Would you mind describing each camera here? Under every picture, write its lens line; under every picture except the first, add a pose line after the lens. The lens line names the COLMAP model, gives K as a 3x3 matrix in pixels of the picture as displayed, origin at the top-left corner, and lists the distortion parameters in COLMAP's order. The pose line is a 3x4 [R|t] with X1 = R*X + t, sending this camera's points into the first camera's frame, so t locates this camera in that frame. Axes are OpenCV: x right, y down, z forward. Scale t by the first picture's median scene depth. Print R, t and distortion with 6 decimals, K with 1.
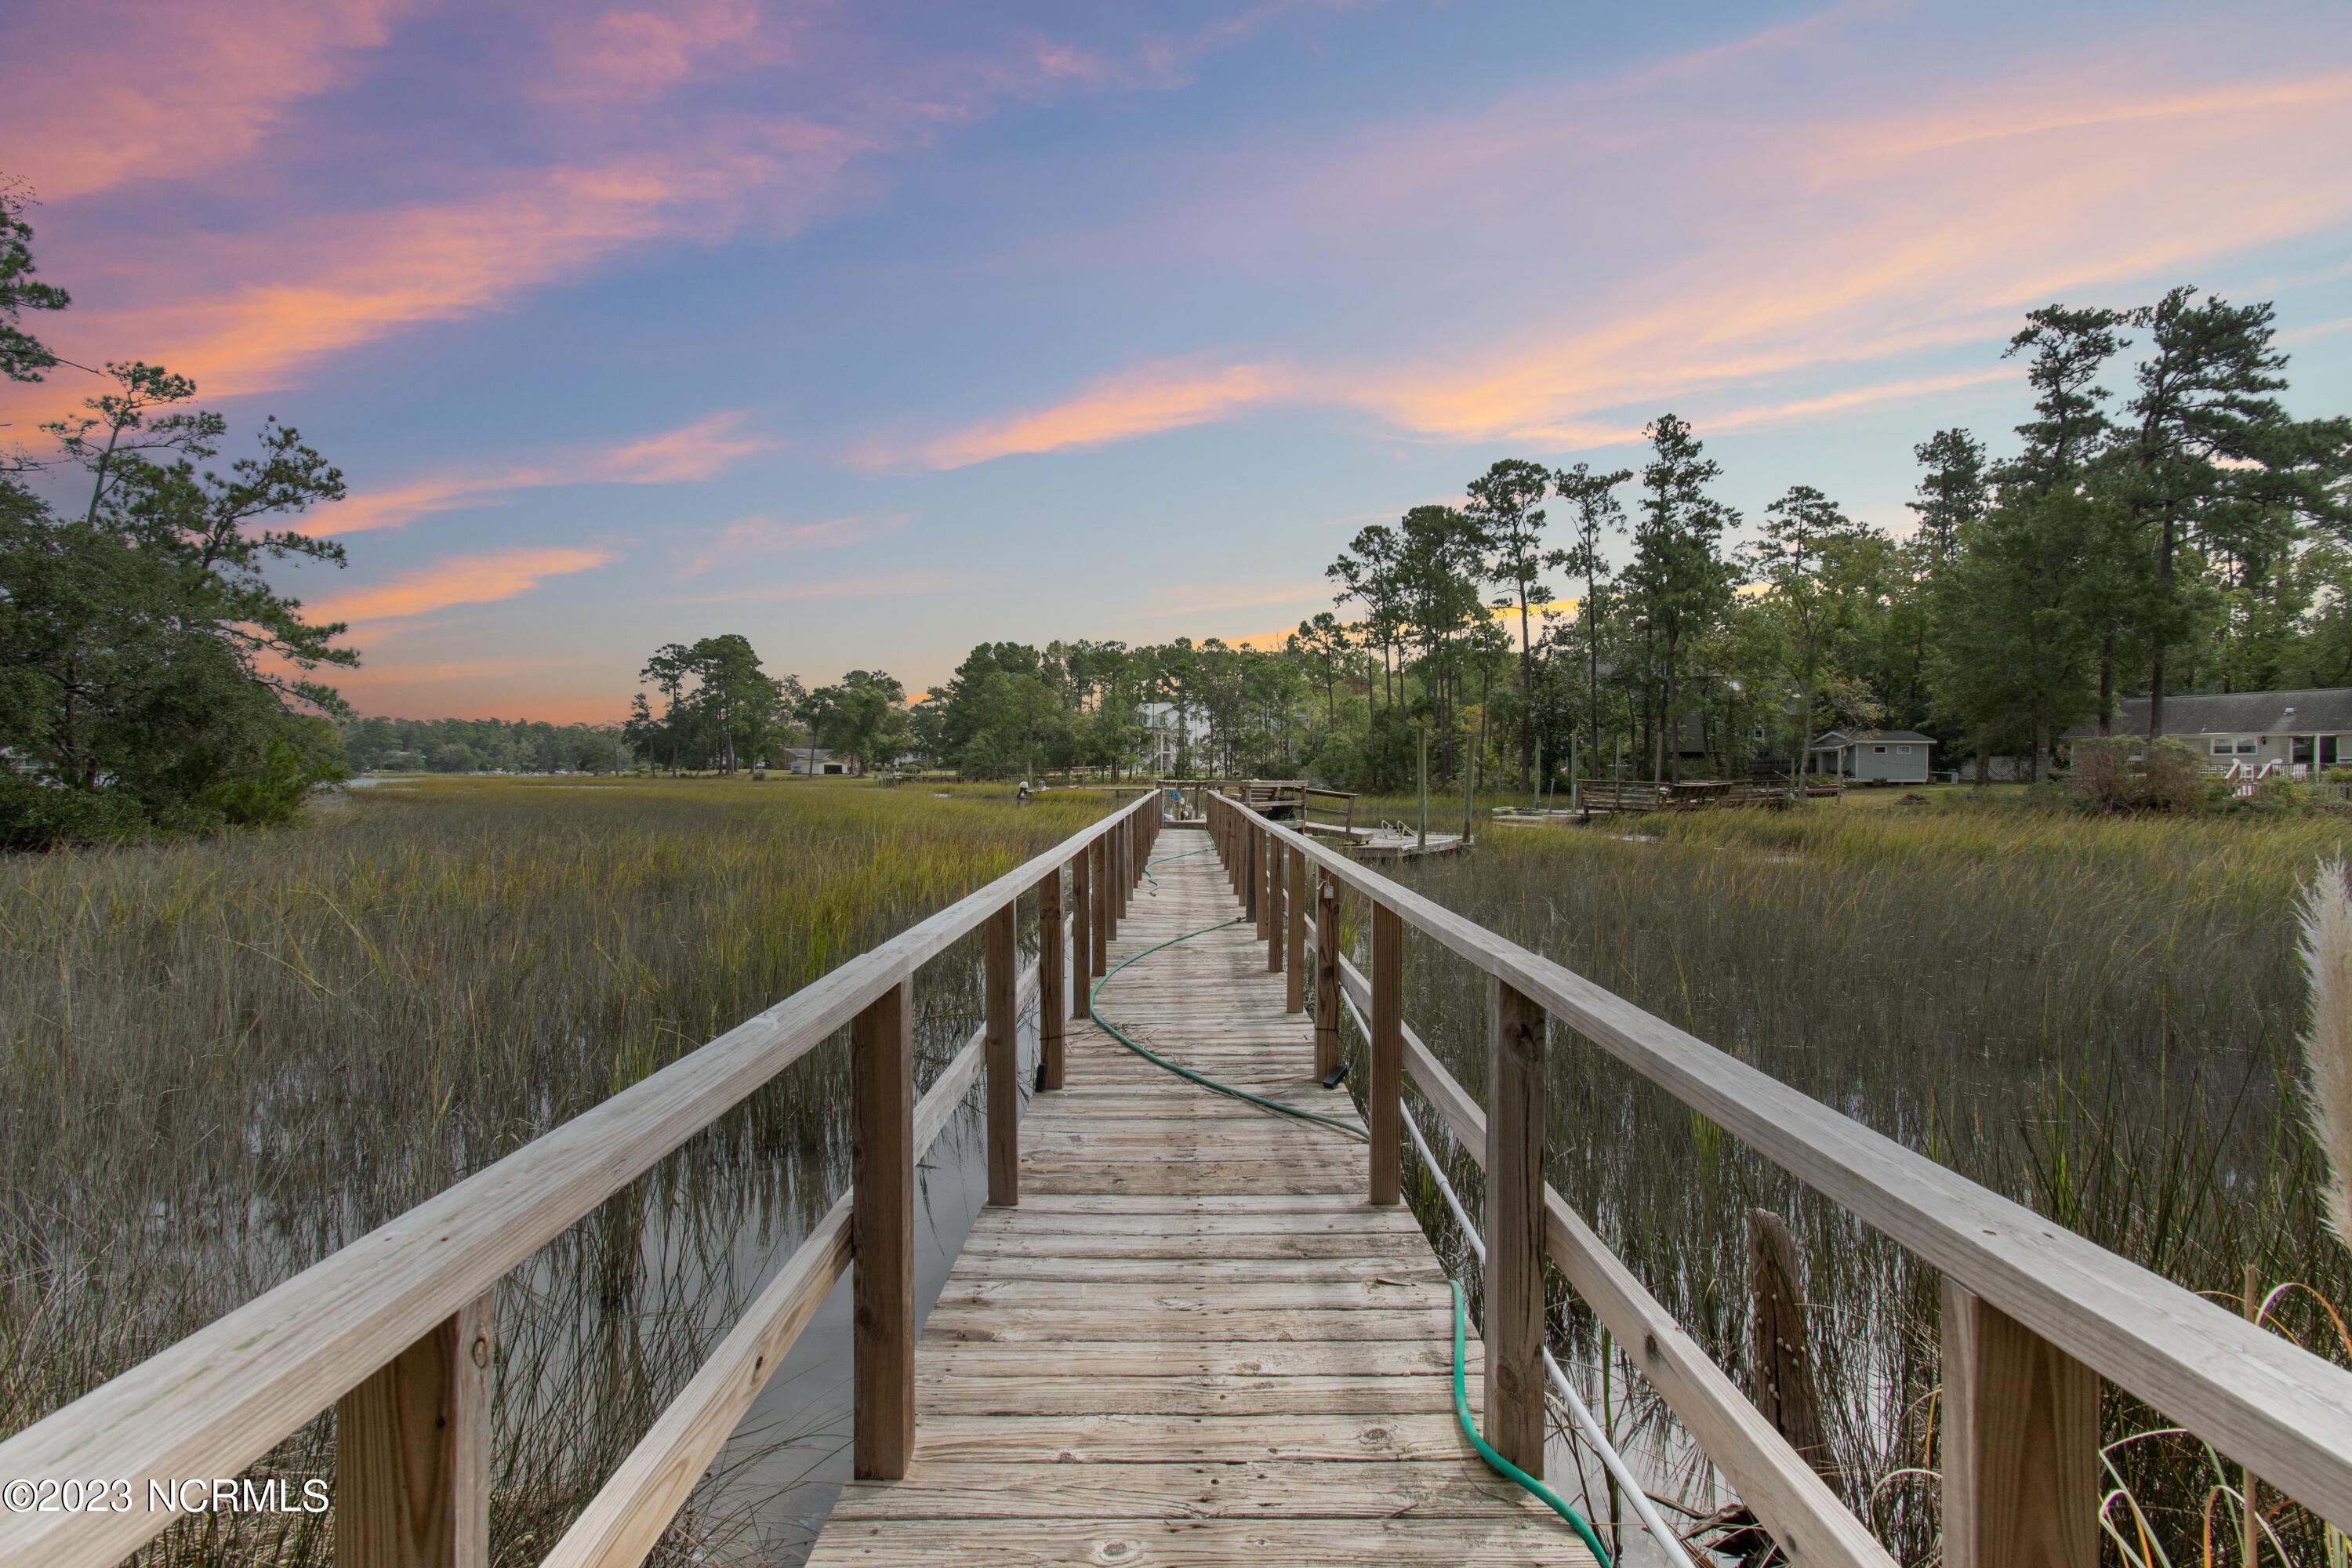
lens RADIAL K [[1044.0, 0, 1181.4], [0, 1044.0, 775.2], [0, 0, 1]] dist [-0.001795, -0.002869]
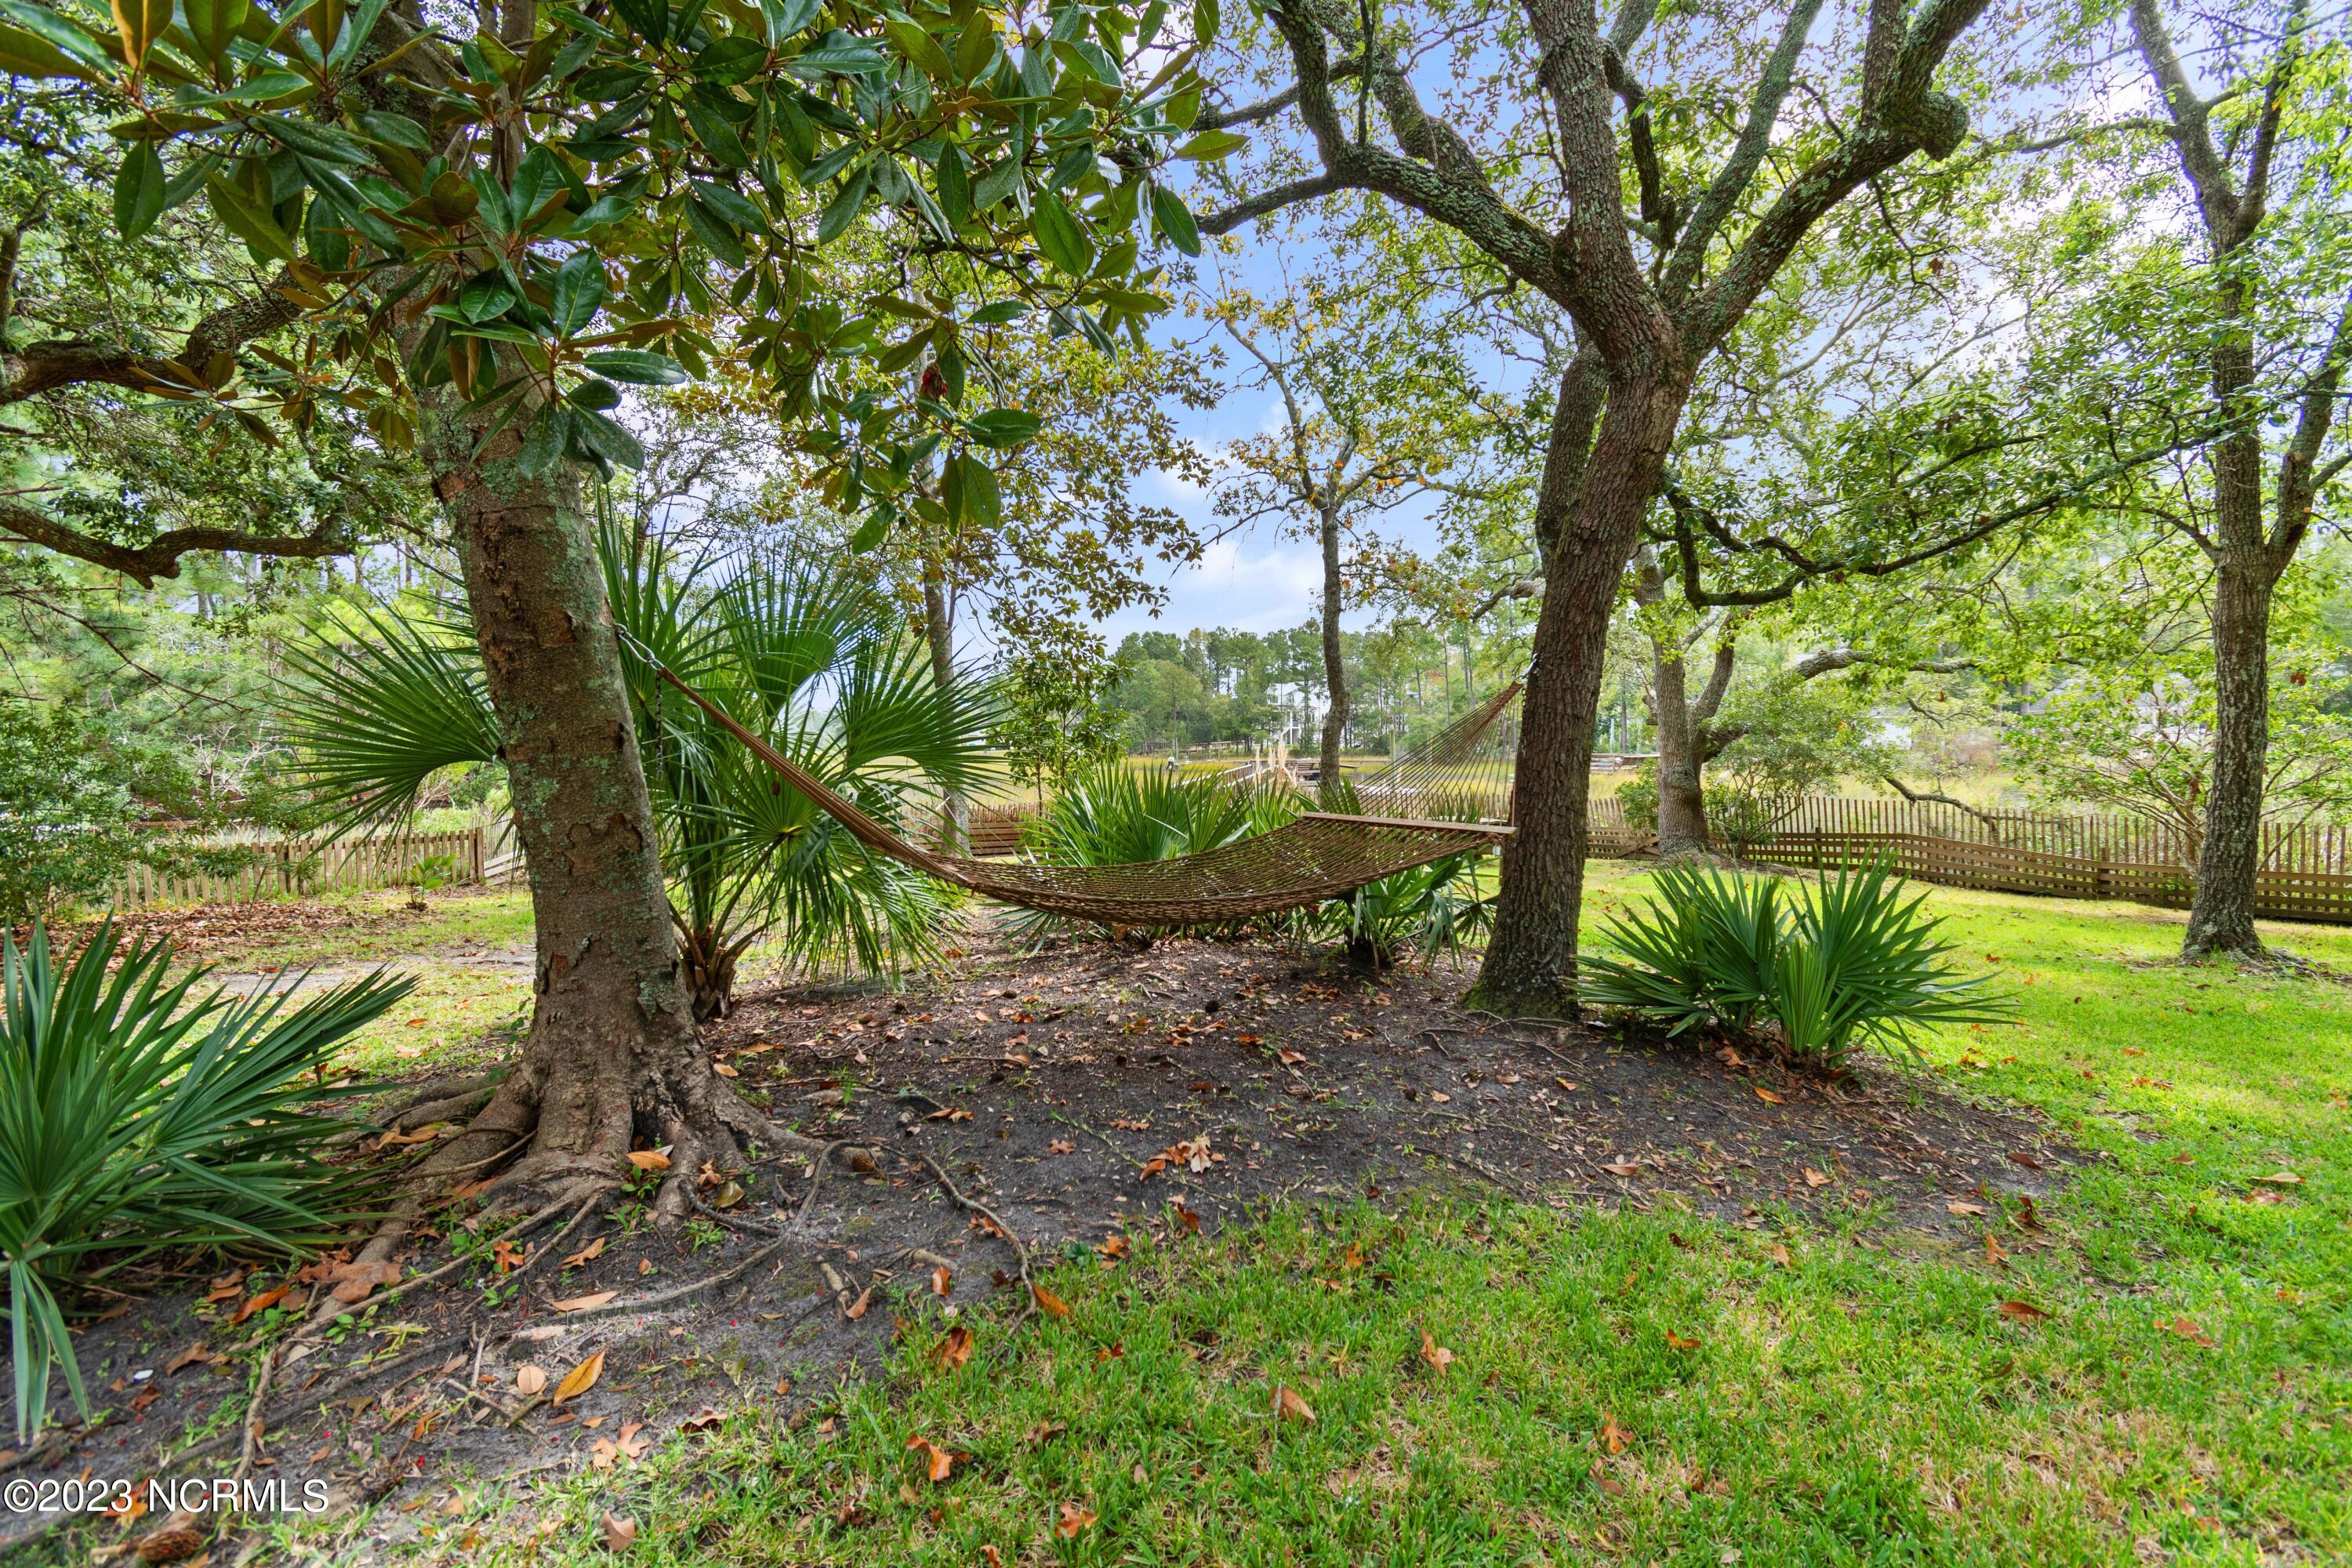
lens RADIAL K [[1044.0, 0, 1177.0], [0, 1044.0, 787.1], [0, 0, 1]] dist [-0.001795, -0.002869]
pose [[0.989980, -0.007419, -0.141015, 0.020054], [0.012782, 0.999227, 0.037168, -0.001583], [0.140630, -0.038598, 0.989310, -0.145635]]
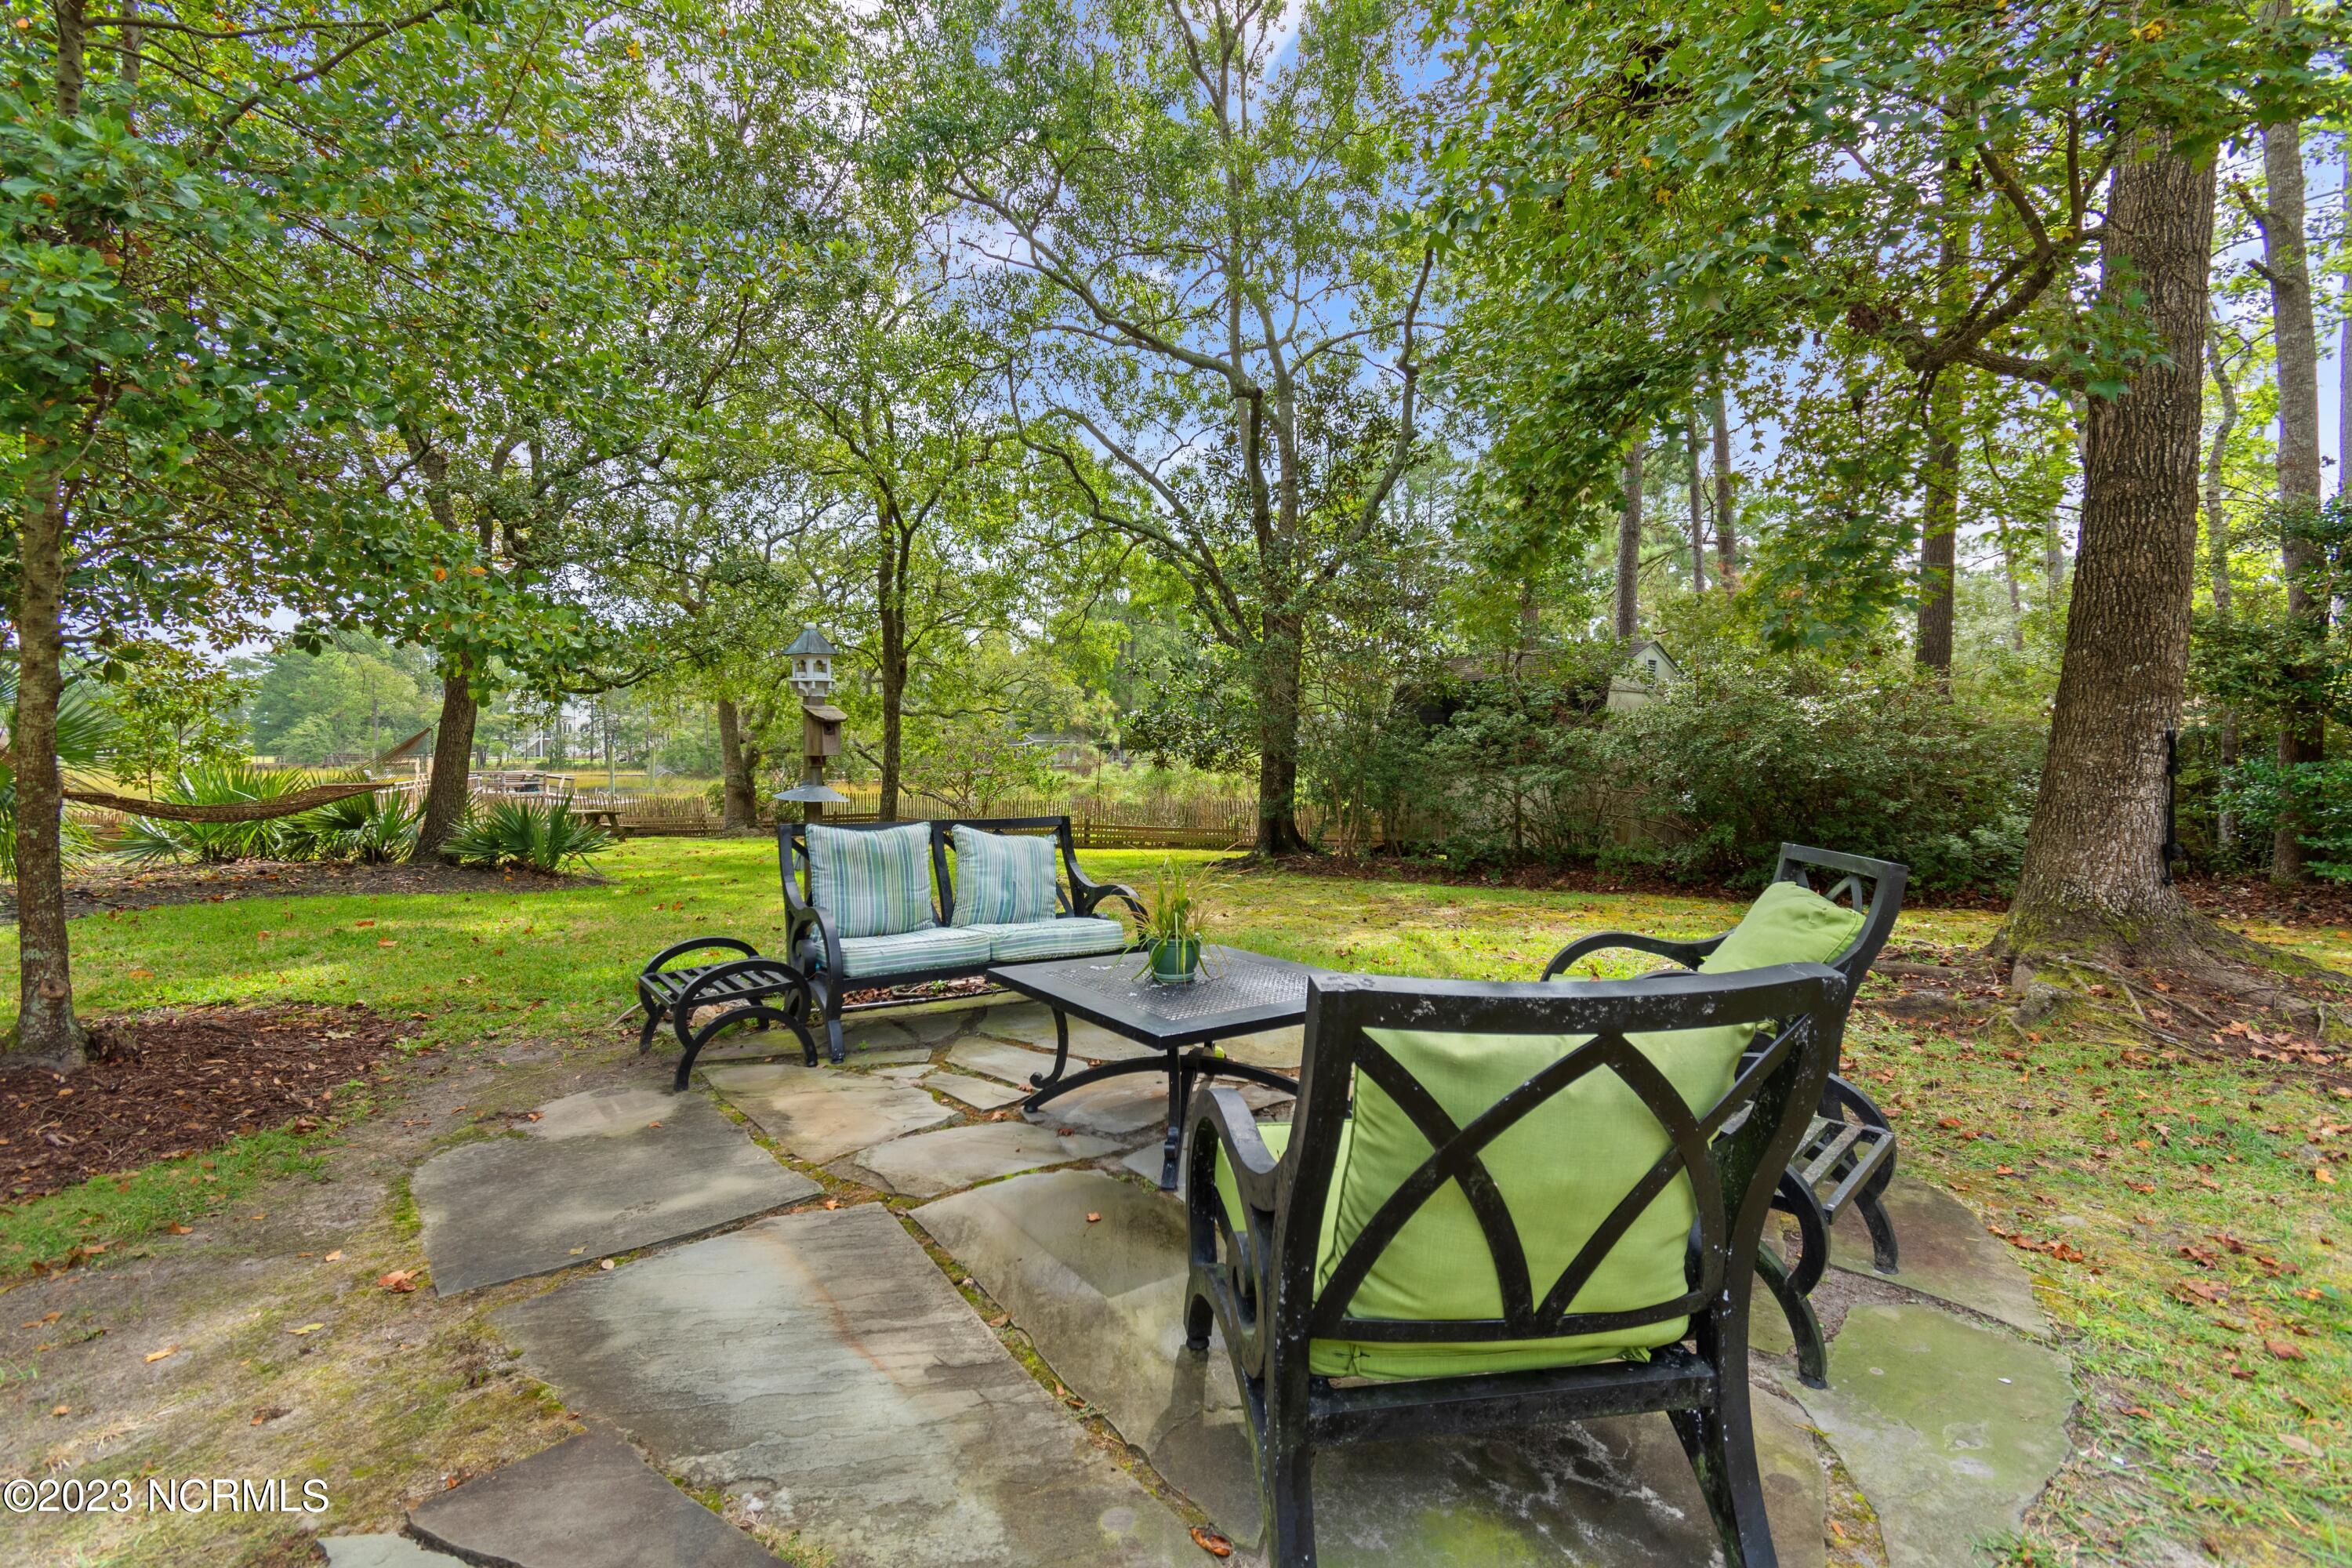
lens RADIAL K [[1044.0, 0, 1179.9], [0, 1044.0, 765.8], [0, 0, 1]] dist [-0.001795, -0.002869]
pose [[0.873267, -0.007507, 0.487184, 0.033161], [0.004402, 0.999962, 0.007517, -0.001094], [-0.487222, -0.004420, 0.873267, -0.192887]]
